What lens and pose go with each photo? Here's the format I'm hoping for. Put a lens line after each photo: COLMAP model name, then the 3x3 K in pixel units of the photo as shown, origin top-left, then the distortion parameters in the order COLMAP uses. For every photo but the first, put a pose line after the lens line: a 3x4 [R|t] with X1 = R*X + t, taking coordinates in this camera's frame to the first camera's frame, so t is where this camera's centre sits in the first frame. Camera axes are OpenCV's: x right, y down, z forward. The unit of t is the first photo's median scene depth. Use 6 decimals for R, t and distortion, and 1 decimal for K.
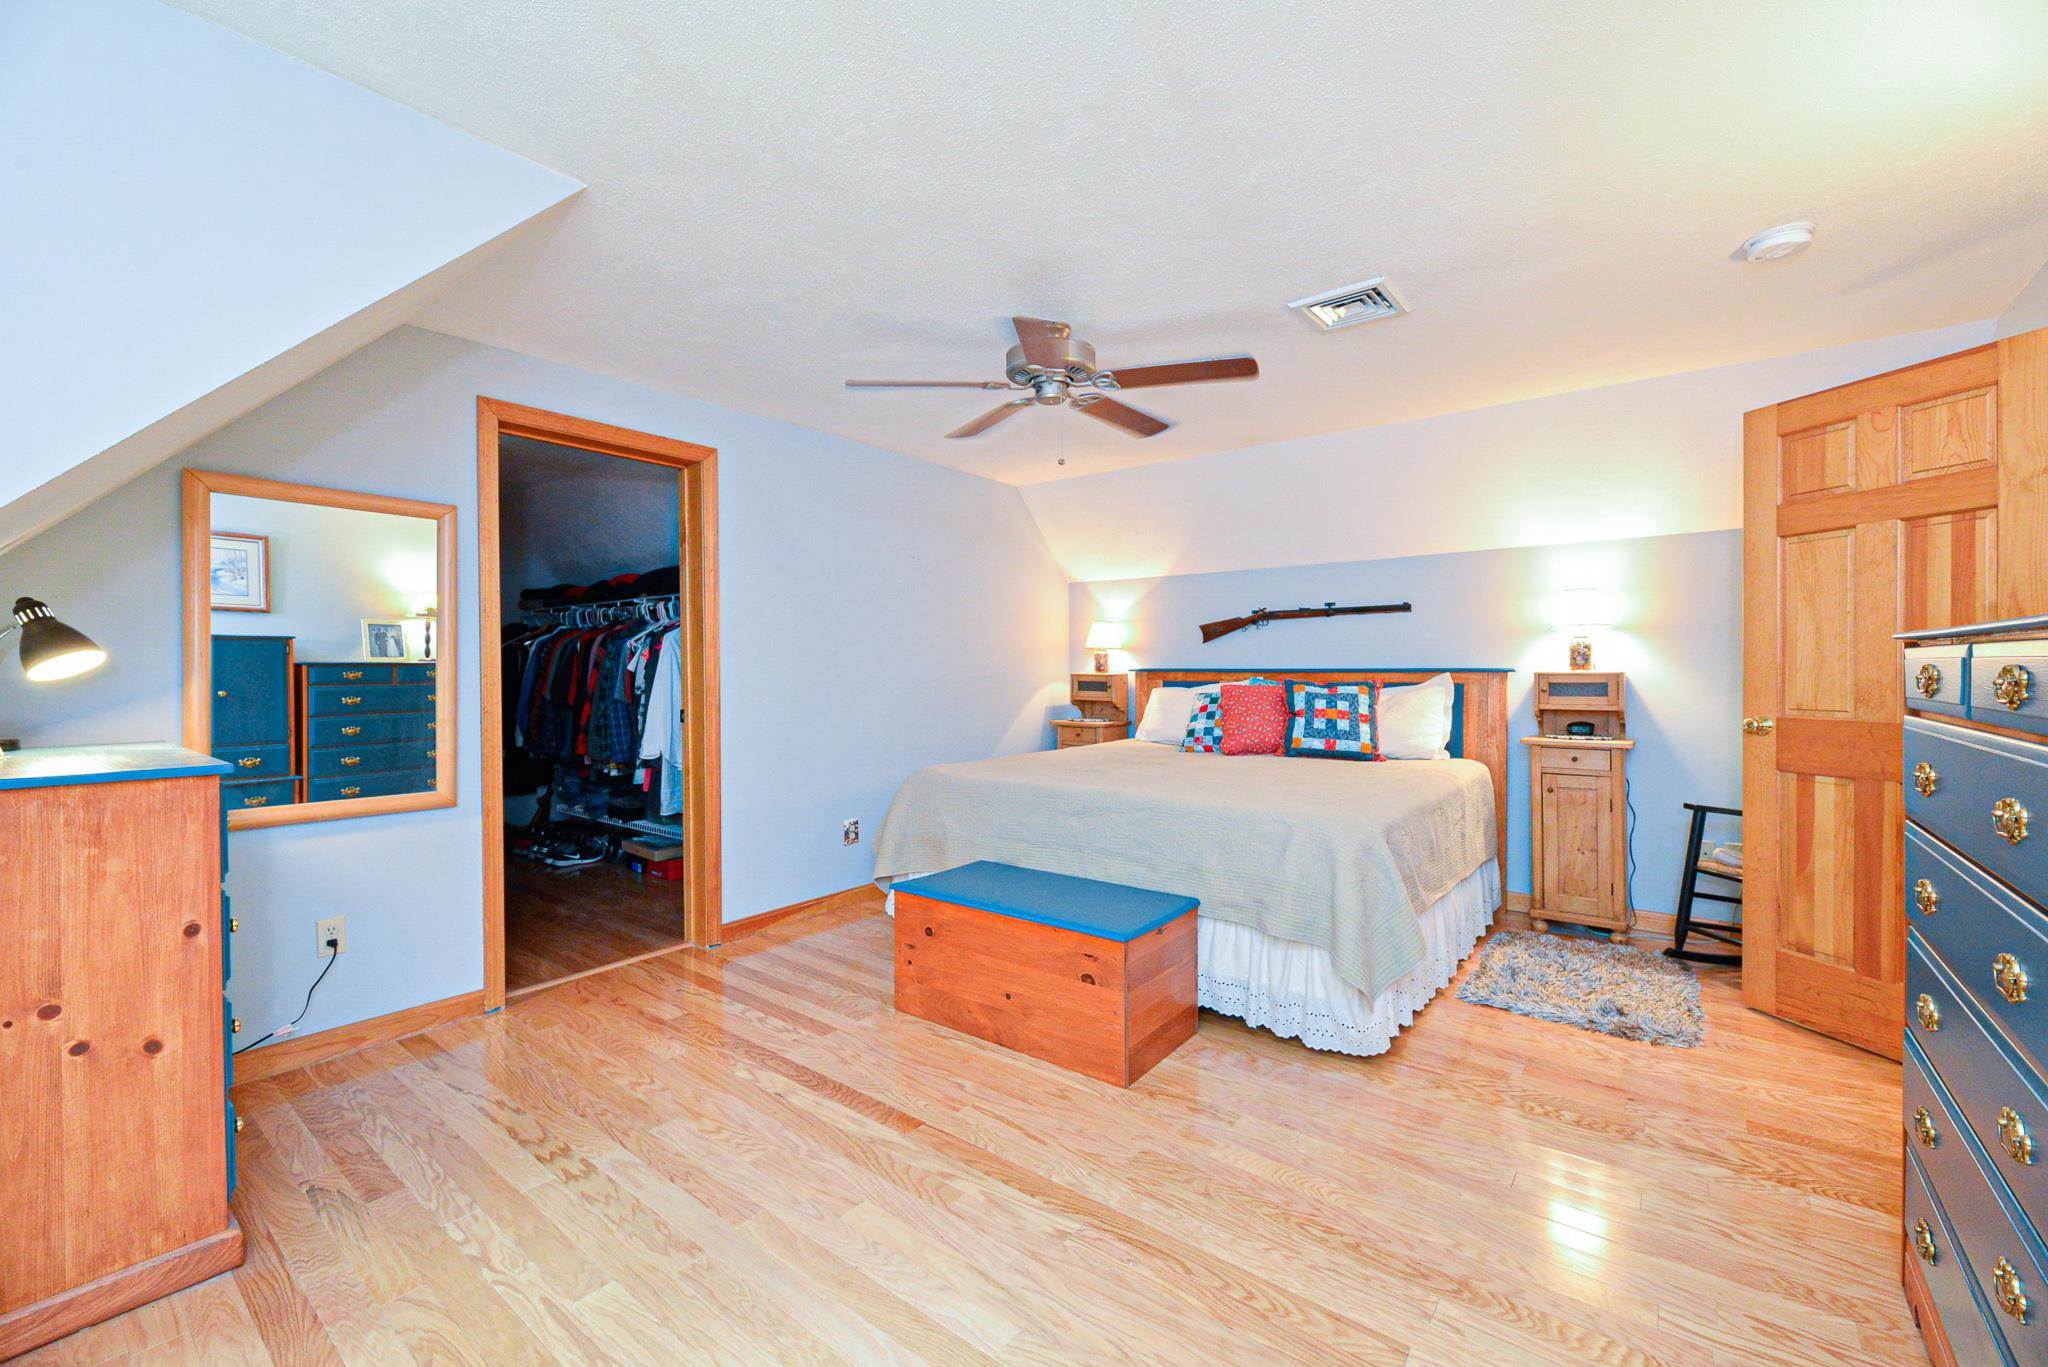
lens RADIAL K [[847.2, 0, 1033.6], [0, 847.2, 674.1], [0, 0, 1]] dist [0.001537, -0.001376]
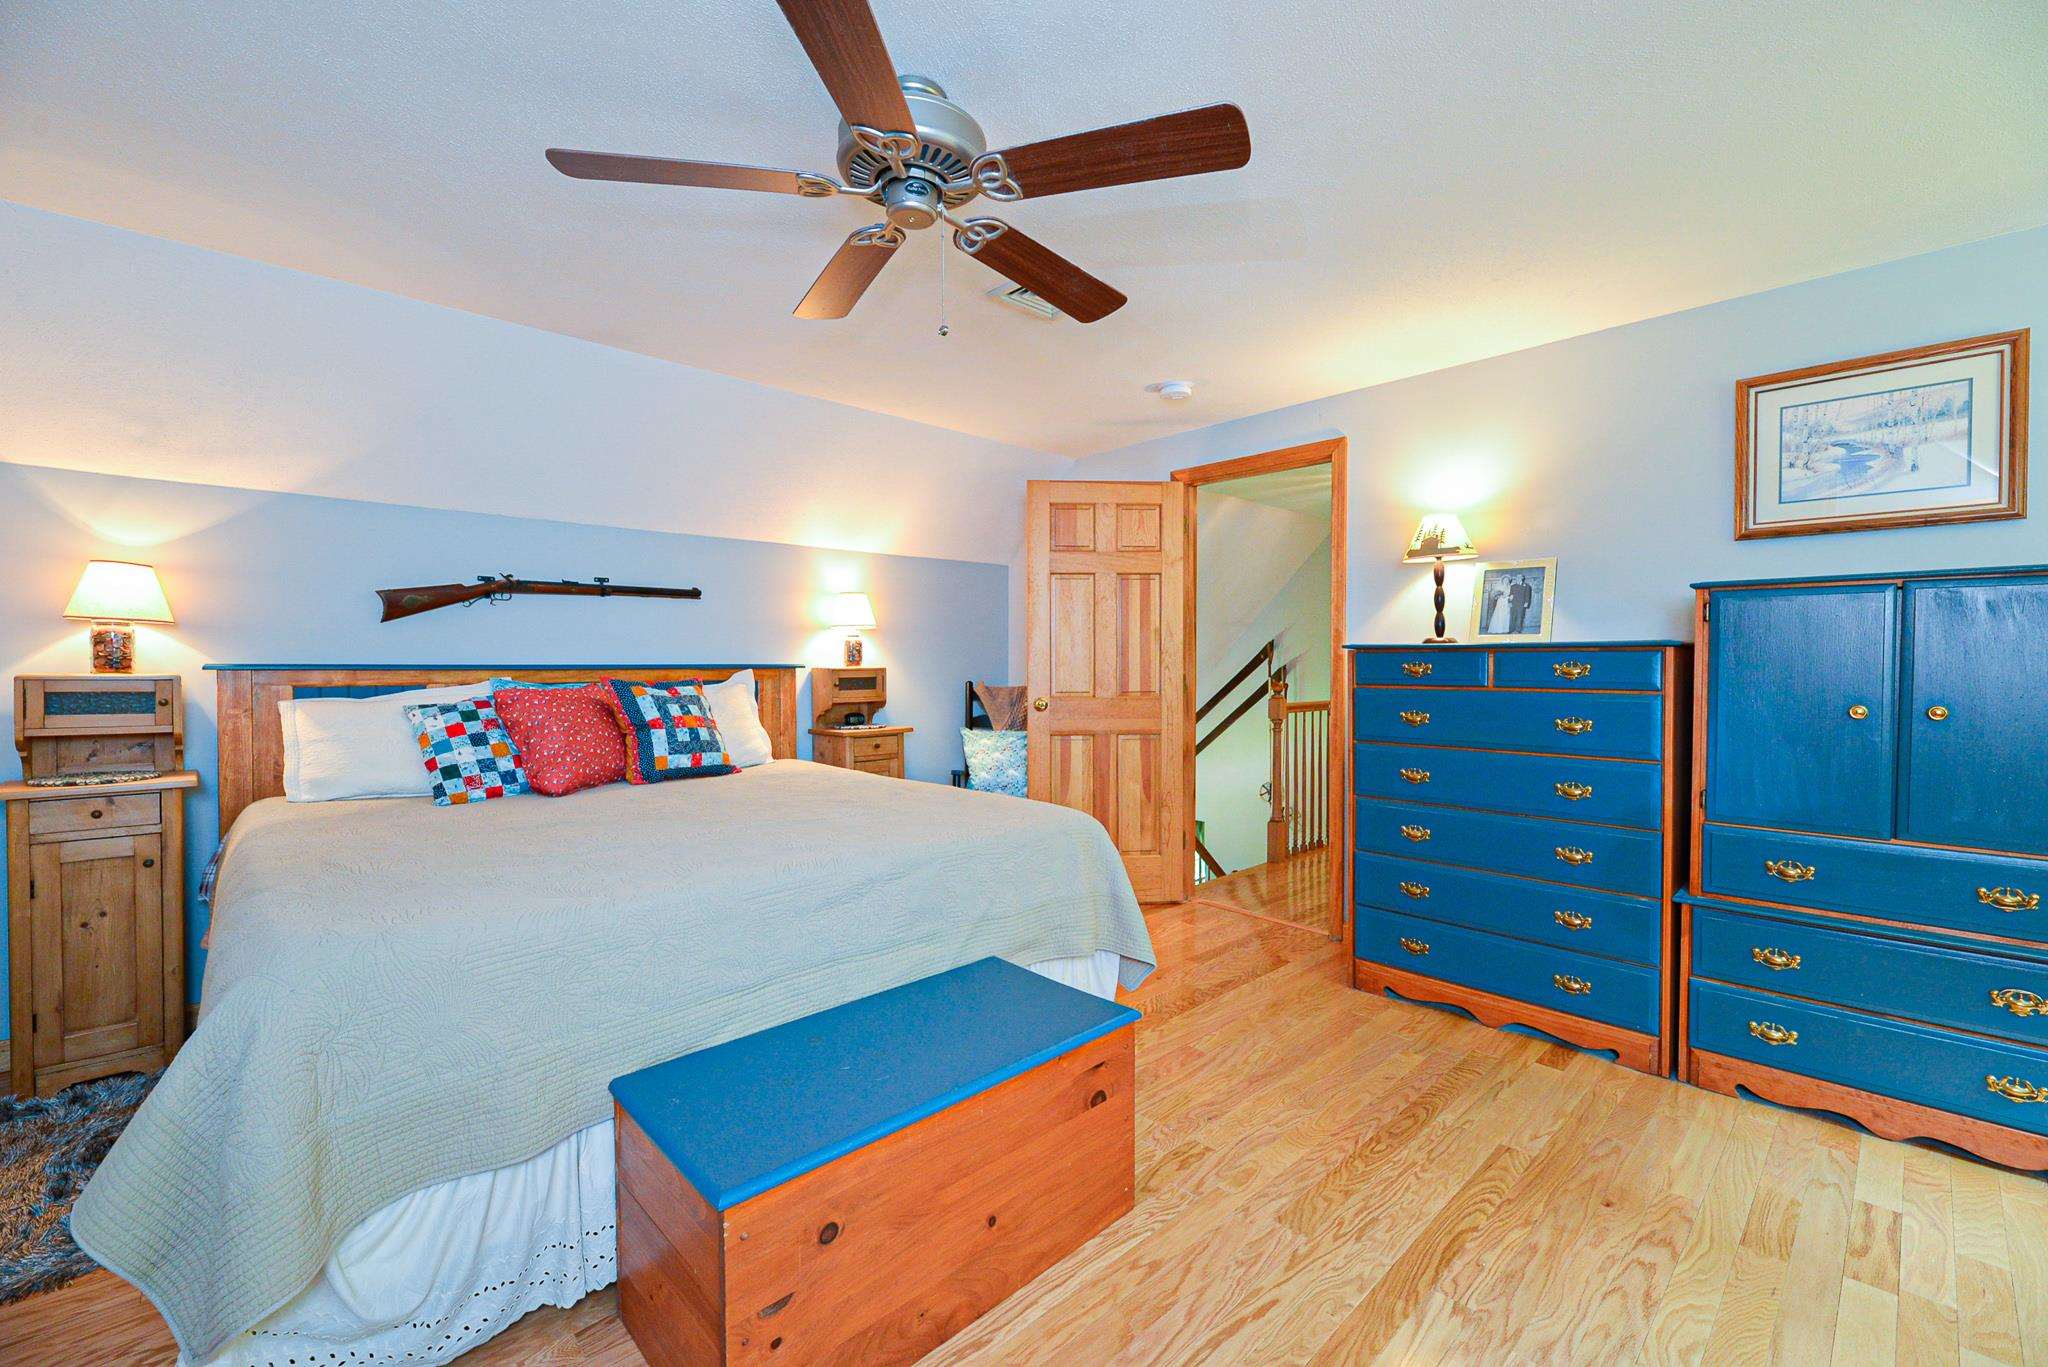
lens RADIAL K [[847.2, 0, 1032.0], [0, 847.2, 681.0], [0, 0, 1]] dist [0.001537, -0.001376]
pose [[0.151478, -0.017836, 0.988300, -0.375667], [0.006428, 0.999834, 0.017059, -0.002512], [-0.988440, 0.003769, 0.151568, 0.552538]]
